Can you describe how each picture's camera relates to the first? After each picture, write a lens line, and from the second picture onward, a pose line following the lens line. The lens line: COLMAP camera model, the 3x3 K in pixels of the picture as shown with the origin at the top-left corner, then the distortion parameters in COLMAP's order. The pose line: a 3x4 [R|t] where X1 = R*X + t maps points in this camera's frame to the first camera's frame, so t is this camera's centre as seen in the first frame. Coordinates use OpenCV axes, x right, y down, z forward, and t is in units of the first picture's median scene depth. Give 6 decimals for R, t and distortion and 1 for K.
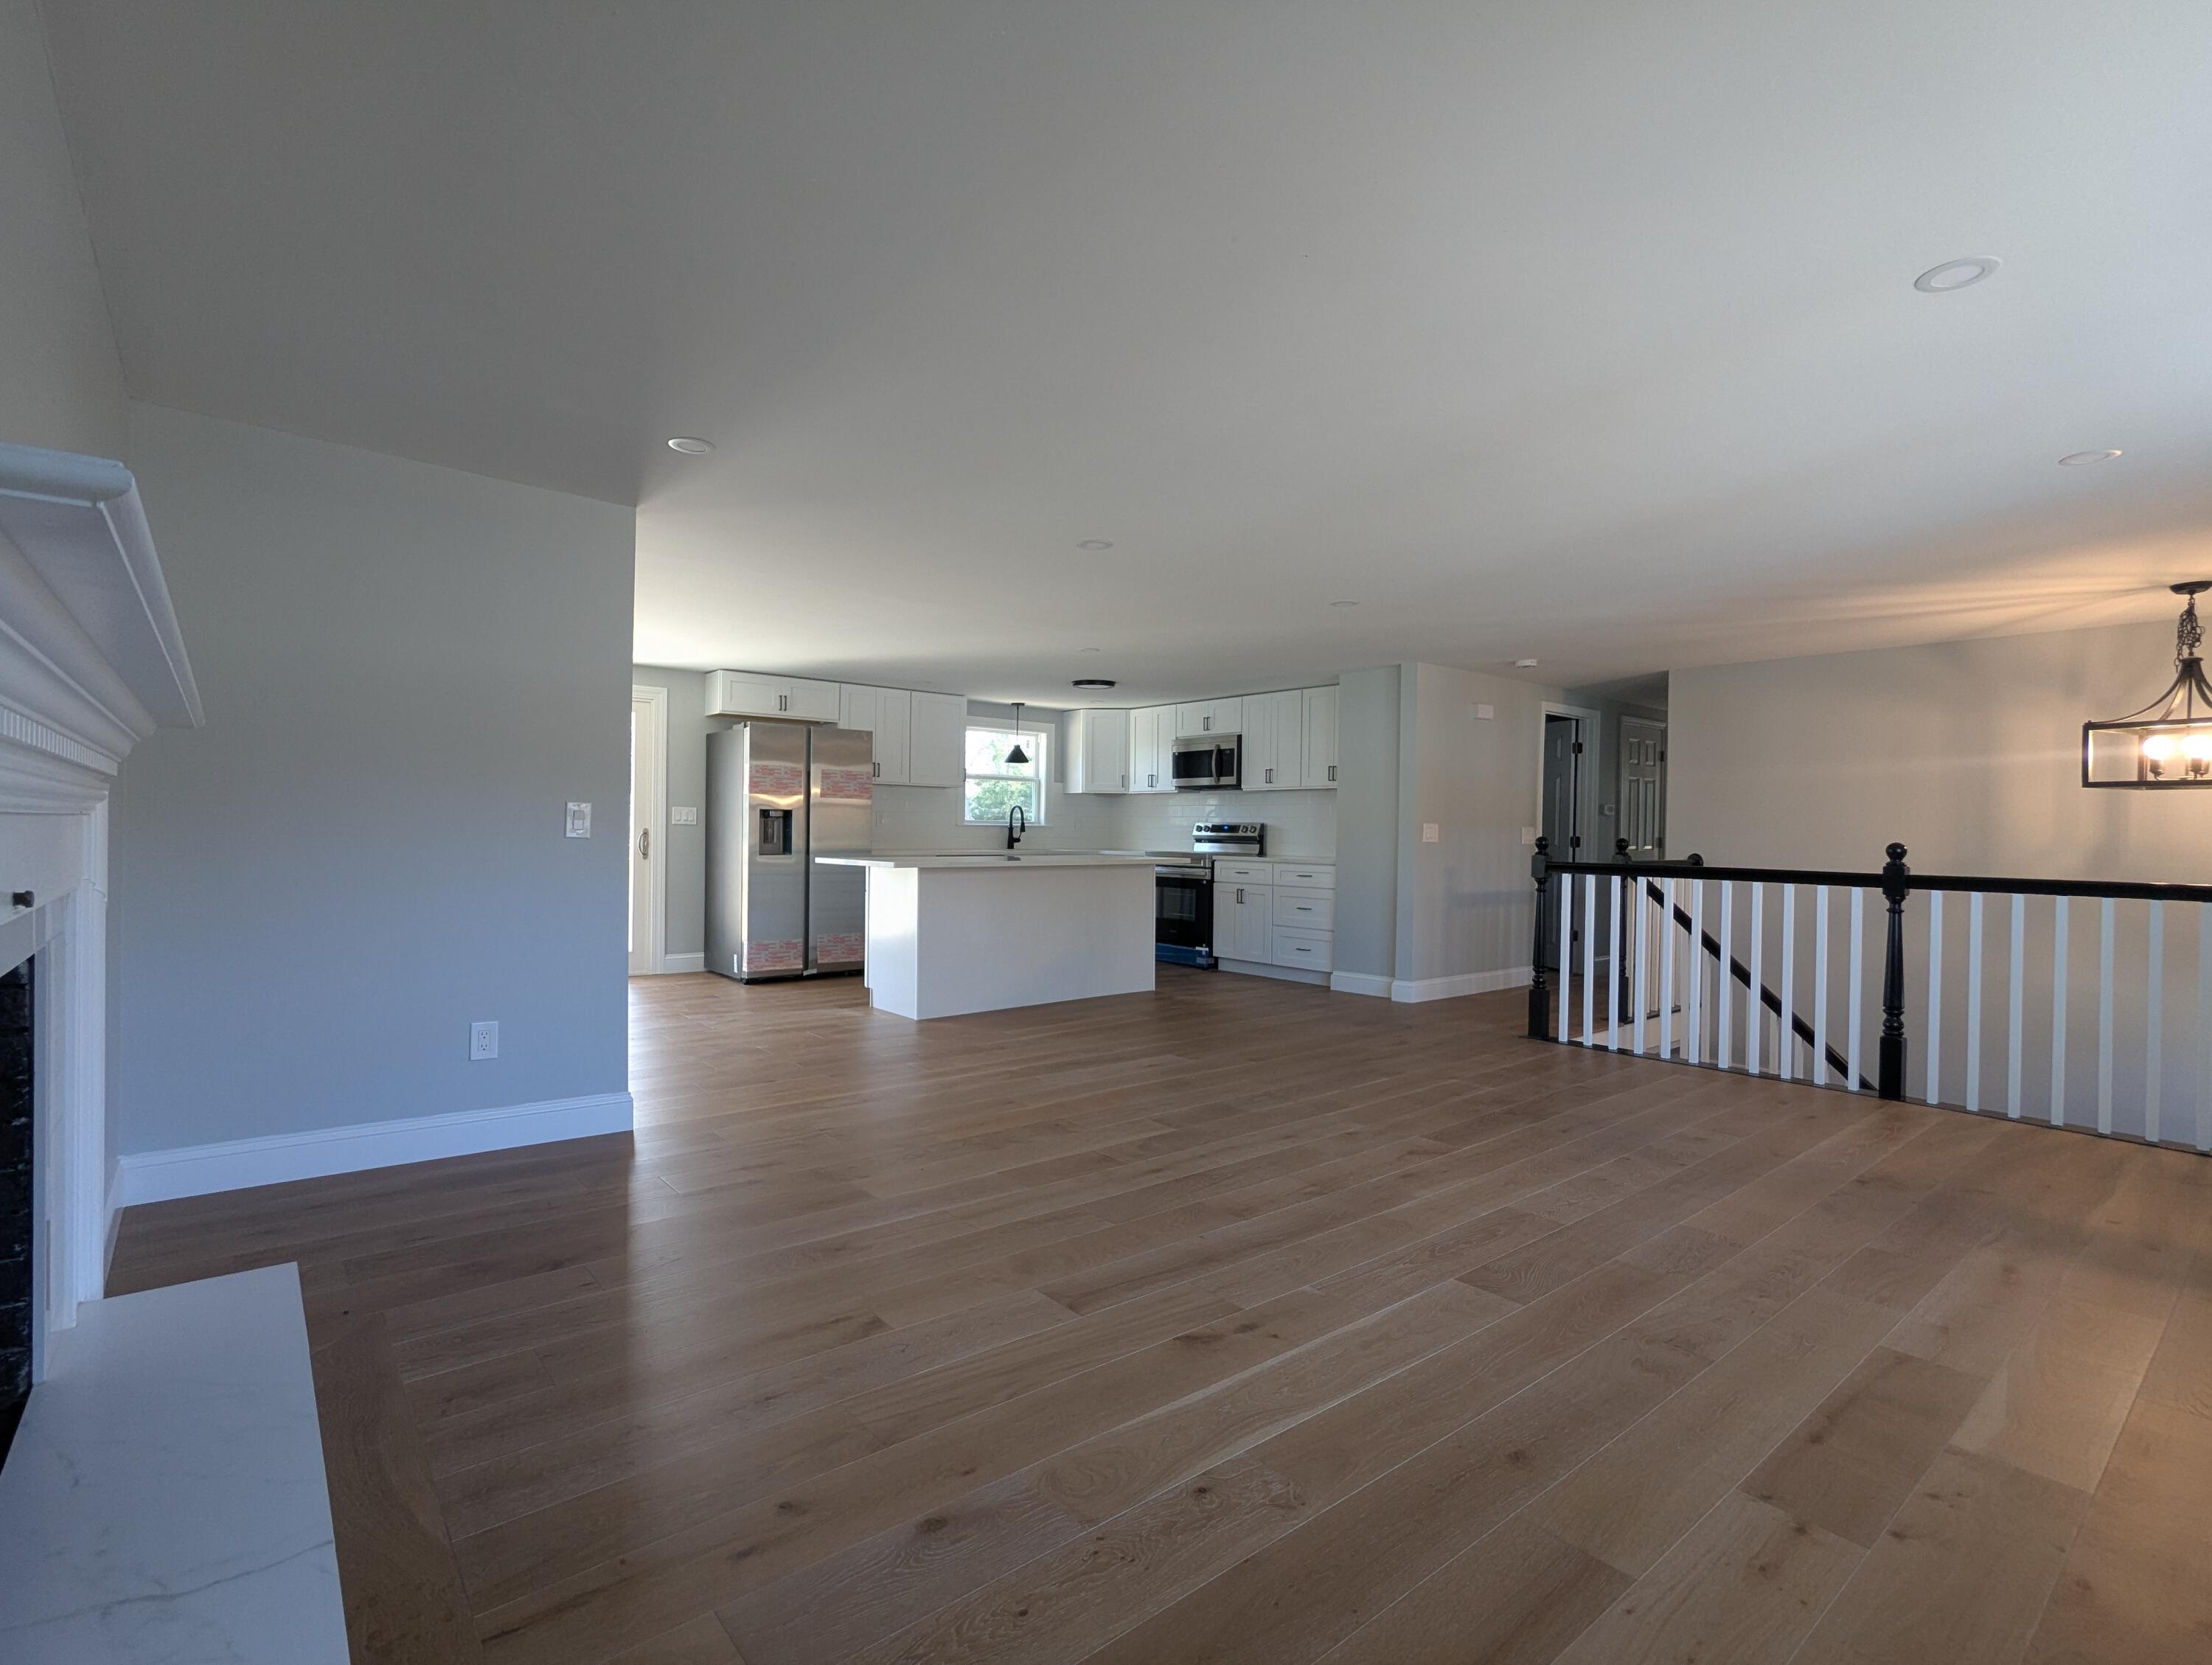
lens RADIAL K [[1050.2, 0, 1106.0], [0, 1050.2, 832.5], [0, 0, 1]] dist [0.001223, 0.000028]
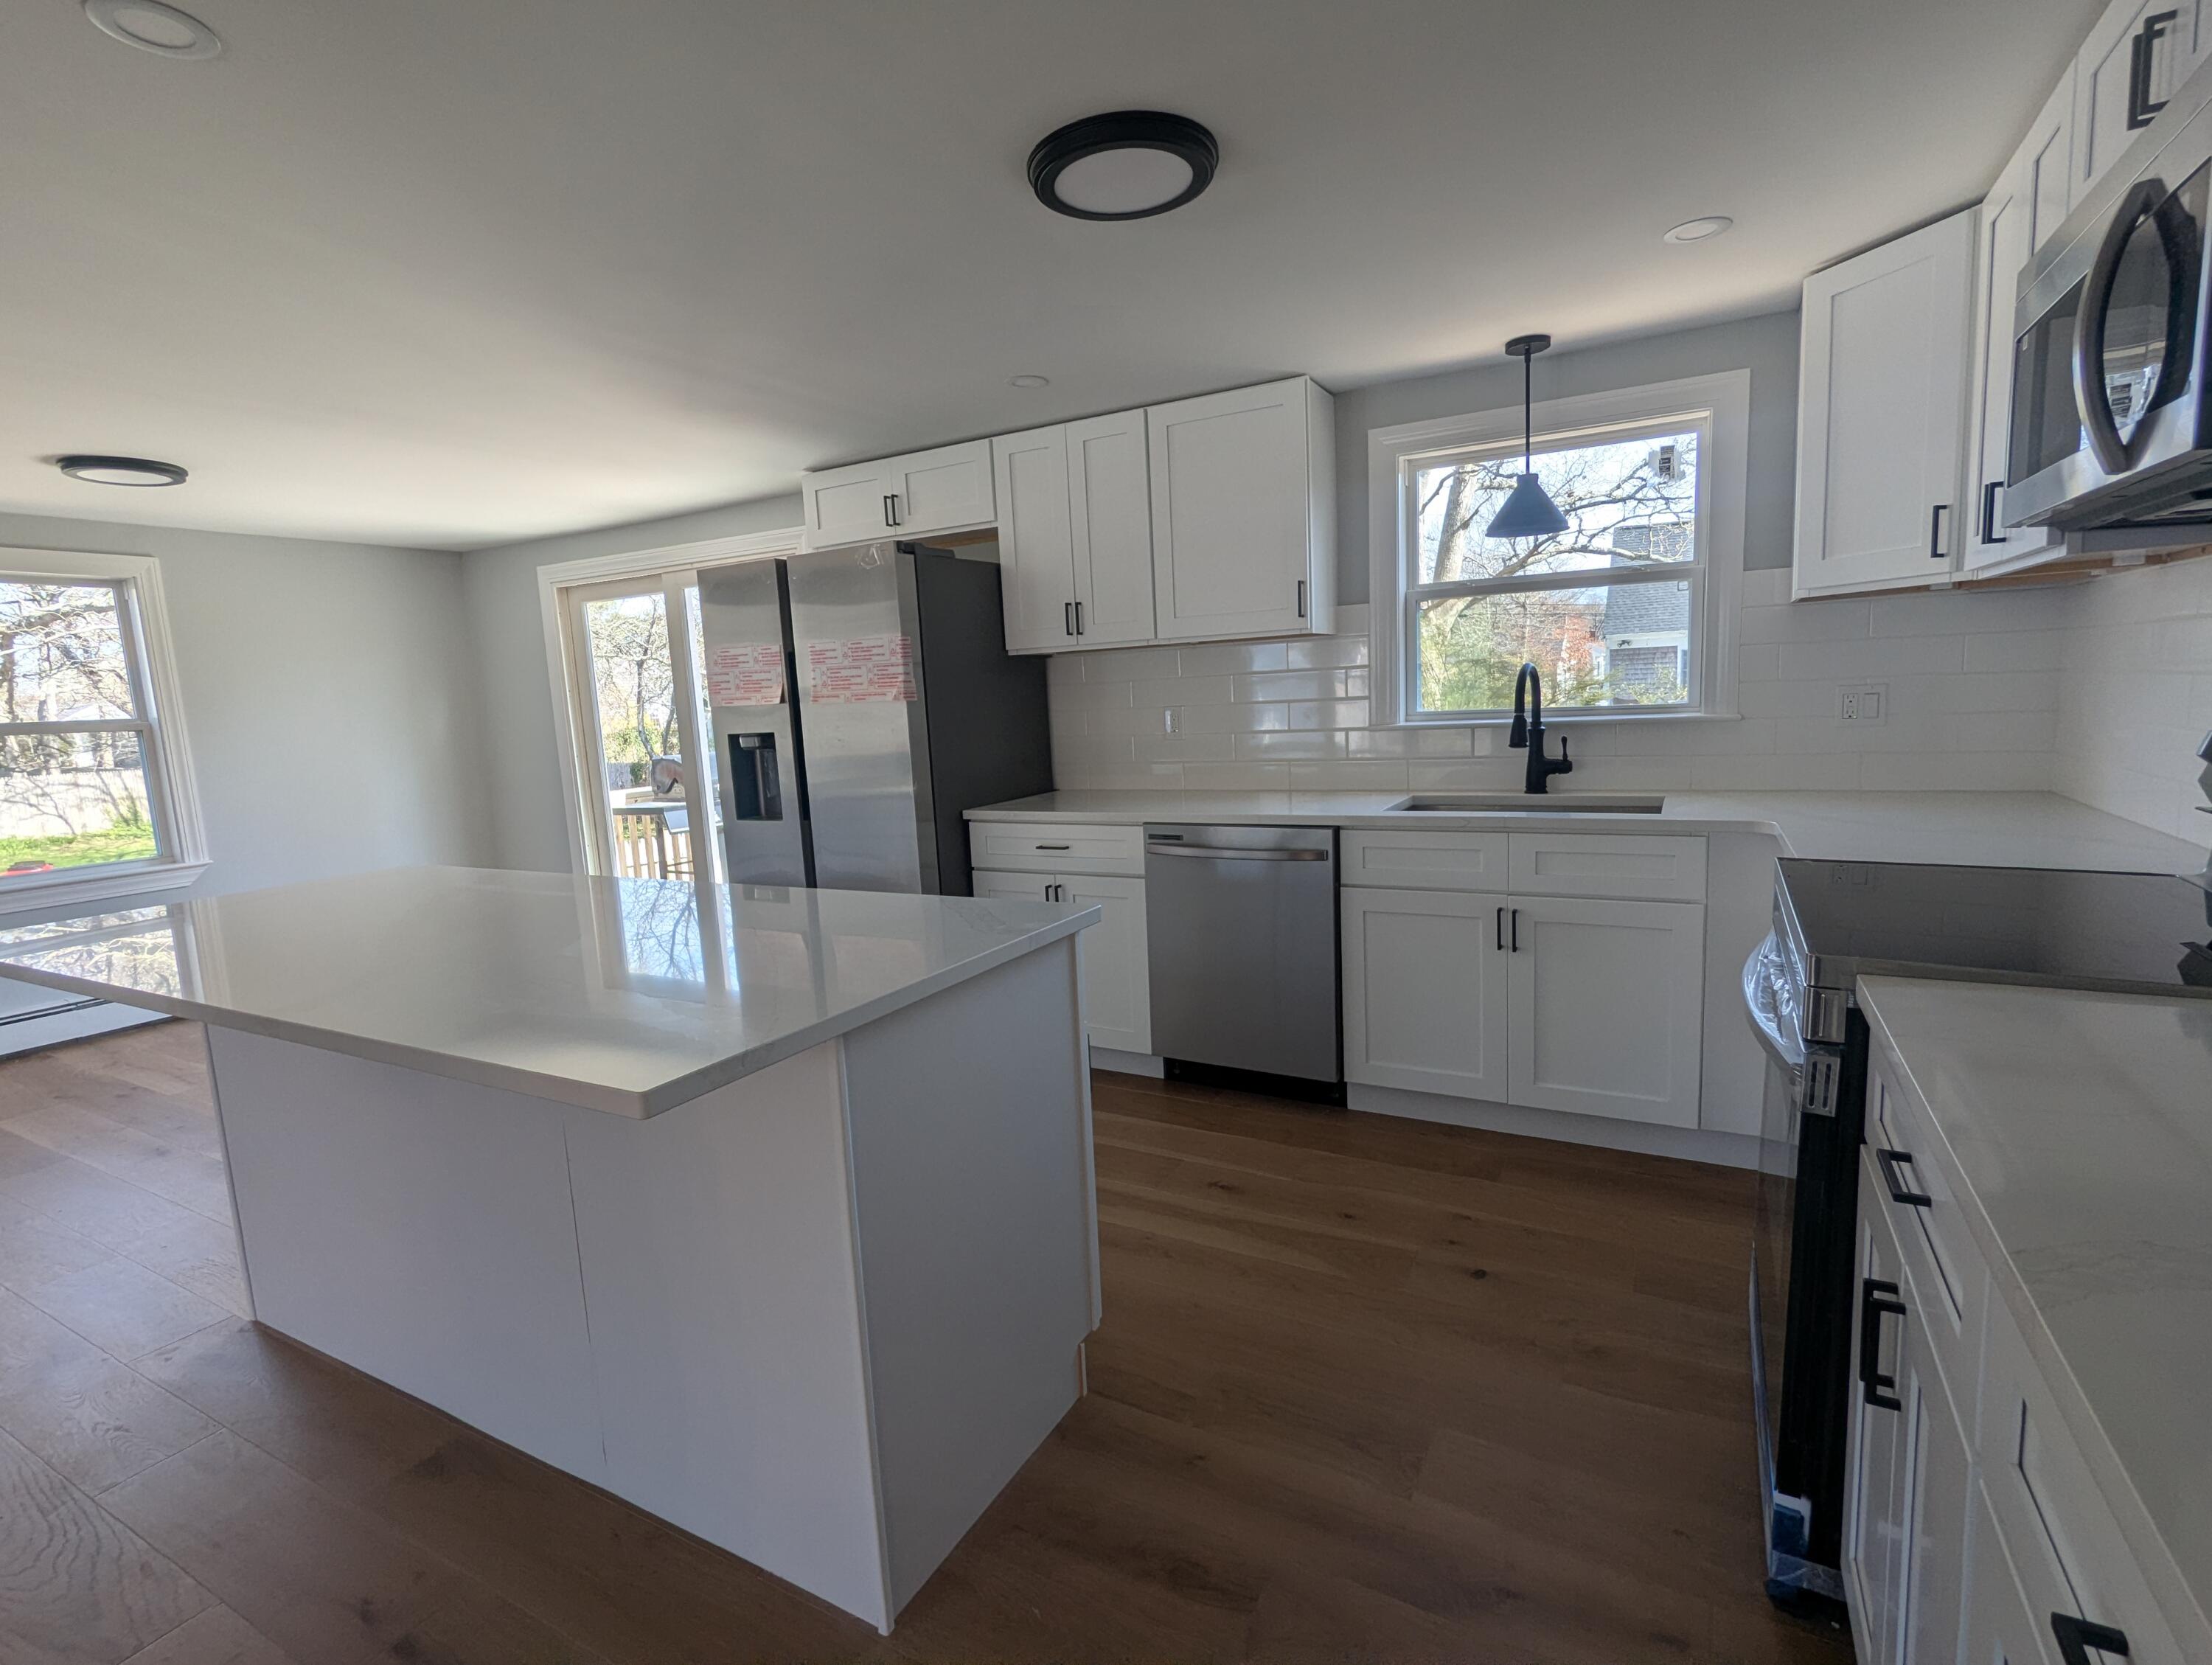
lens RADIAL K [[1050.2, 0, 1106.0], [0, 1050.2, 832.5], [0, 0, 1]] dist [0.001223, 0.000028]
pose [[0.359194, 0.088601, -0.929048, 0.198579], [0.051793, 0.992057, 0.114634, -0.019896], [0.931824, -0.089294, 0.351752, 0.828656]]
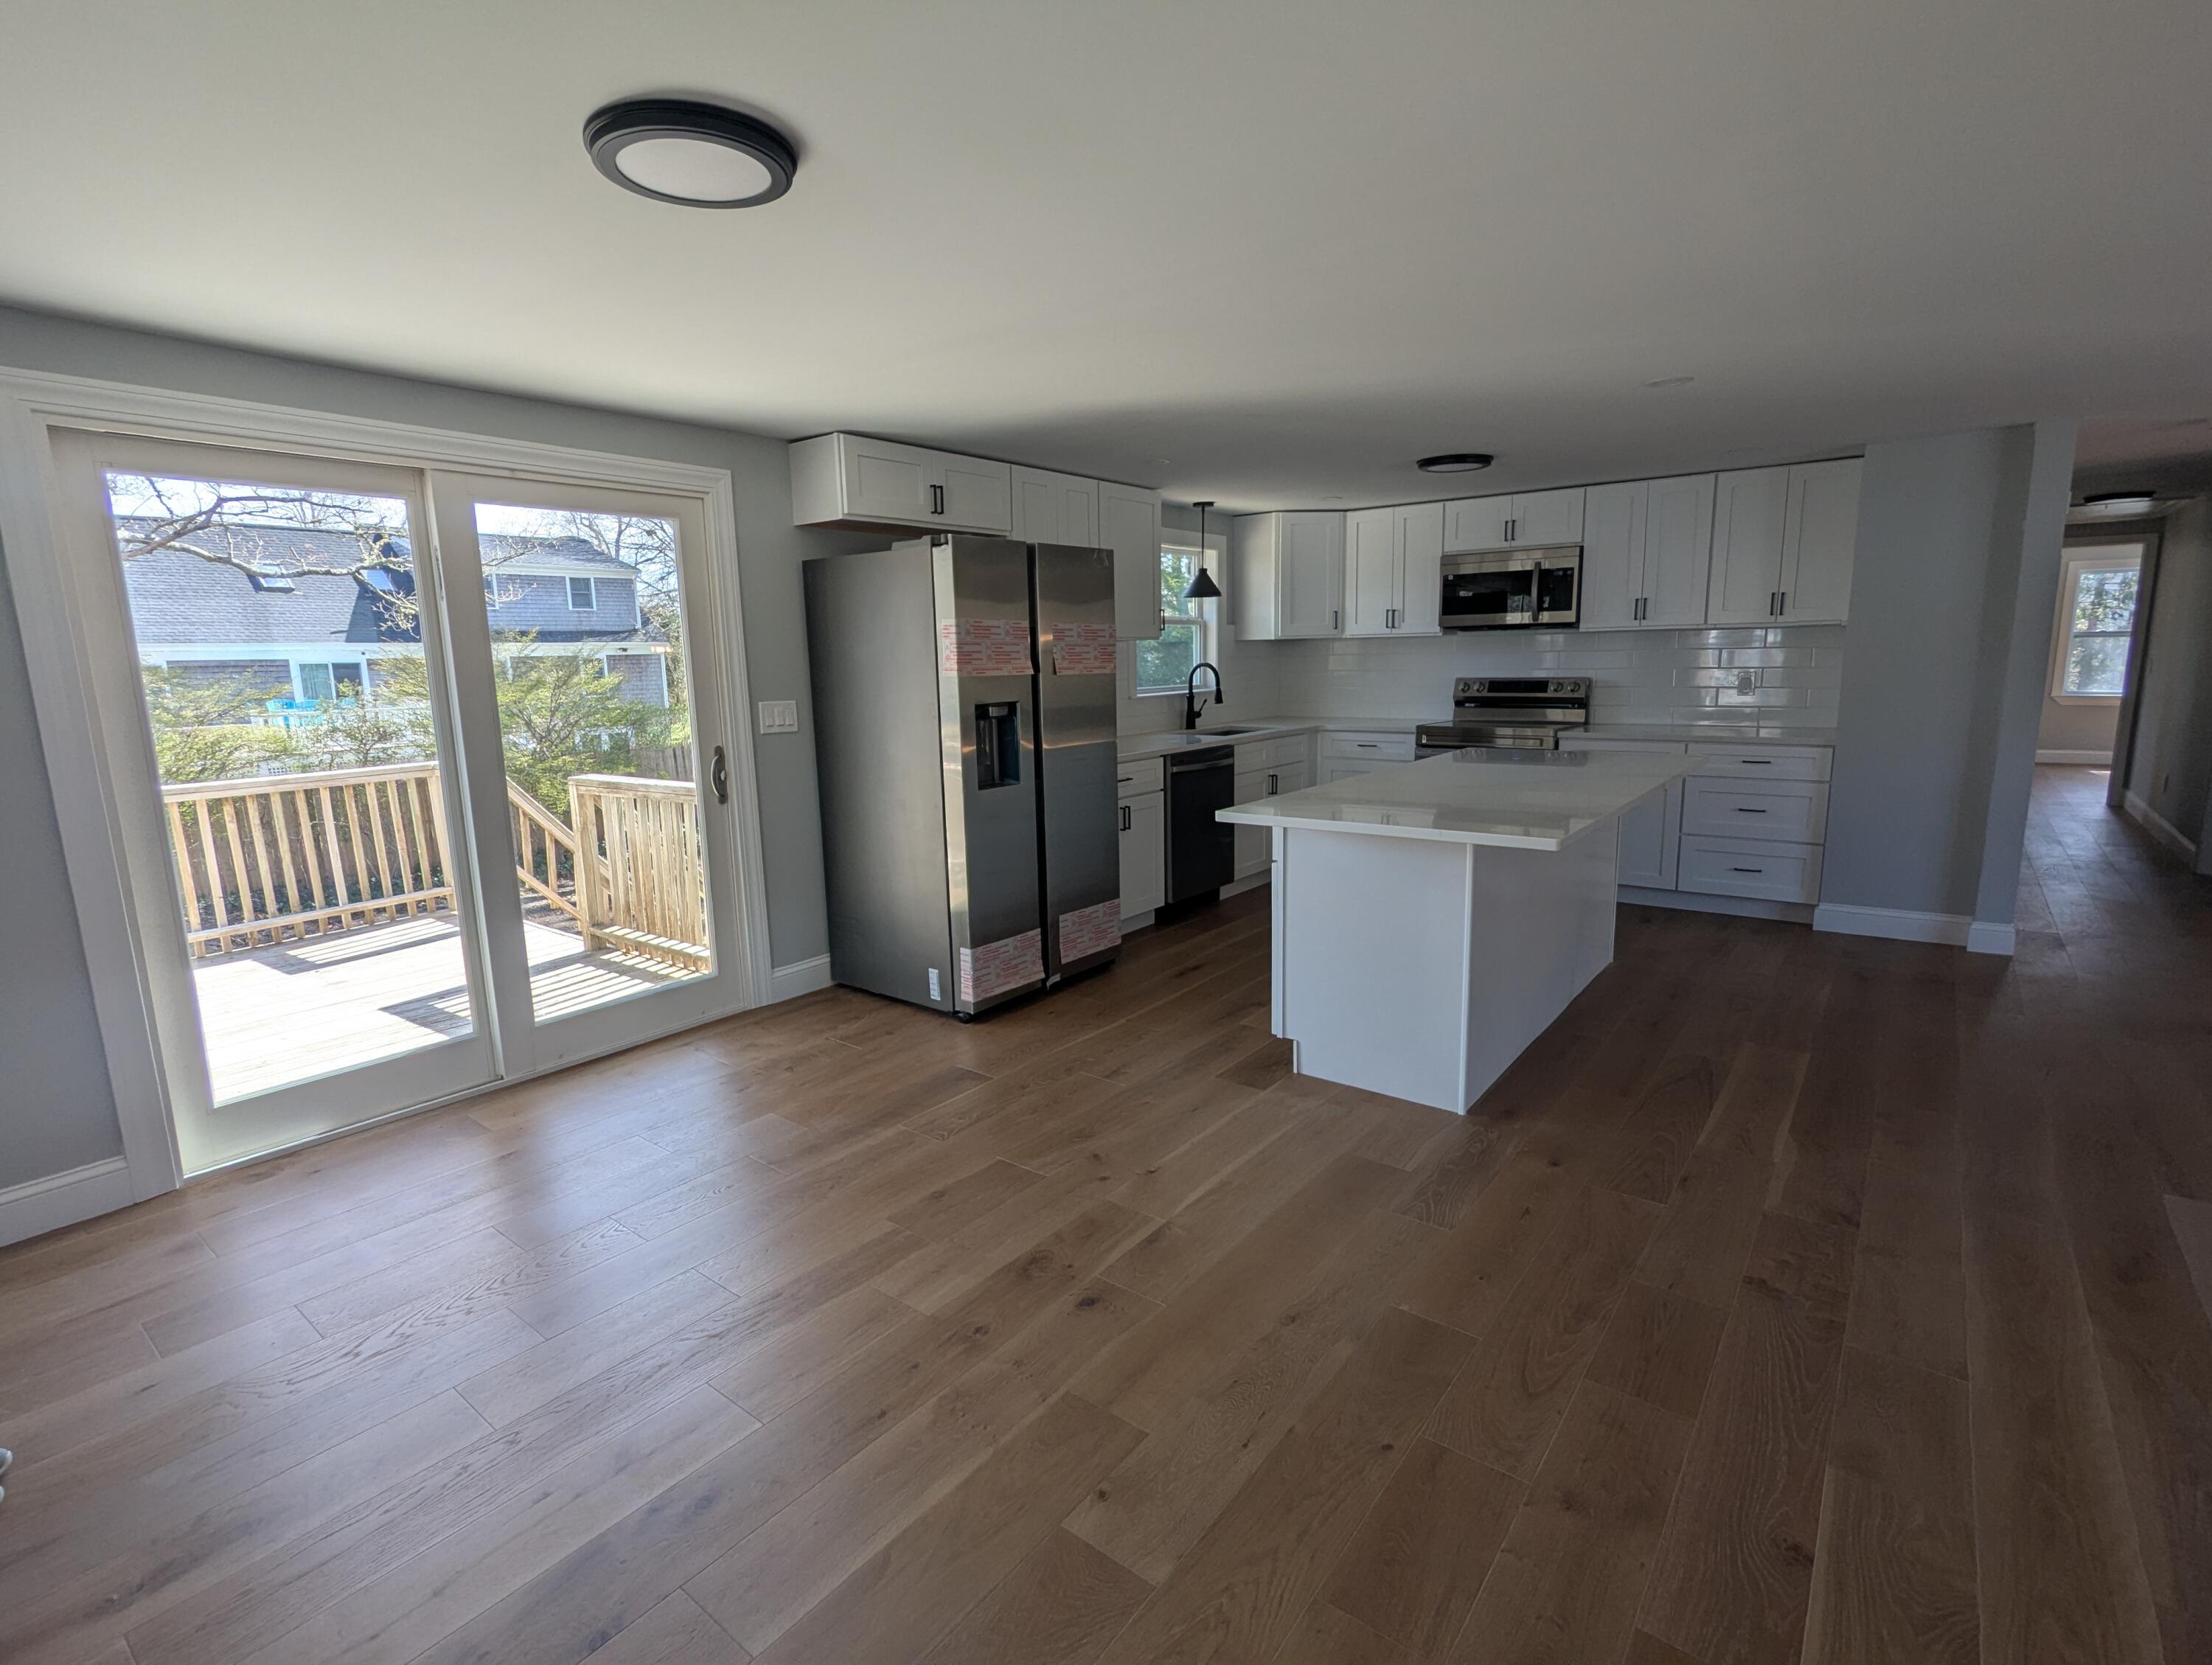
lens RADIAL K [[1046.2, 0, 1096.8], [0, 1046.2, 843.3], [0, 0, 1]] dist [-0.019551, 0.000027]
pose [[0.978878, -0.074079, 0.190554, -0.314436], [0.039638, 0.983127, 0.178576, -0.037710], [-0.200567, -0.167251, 0.965298, 0.392191]]
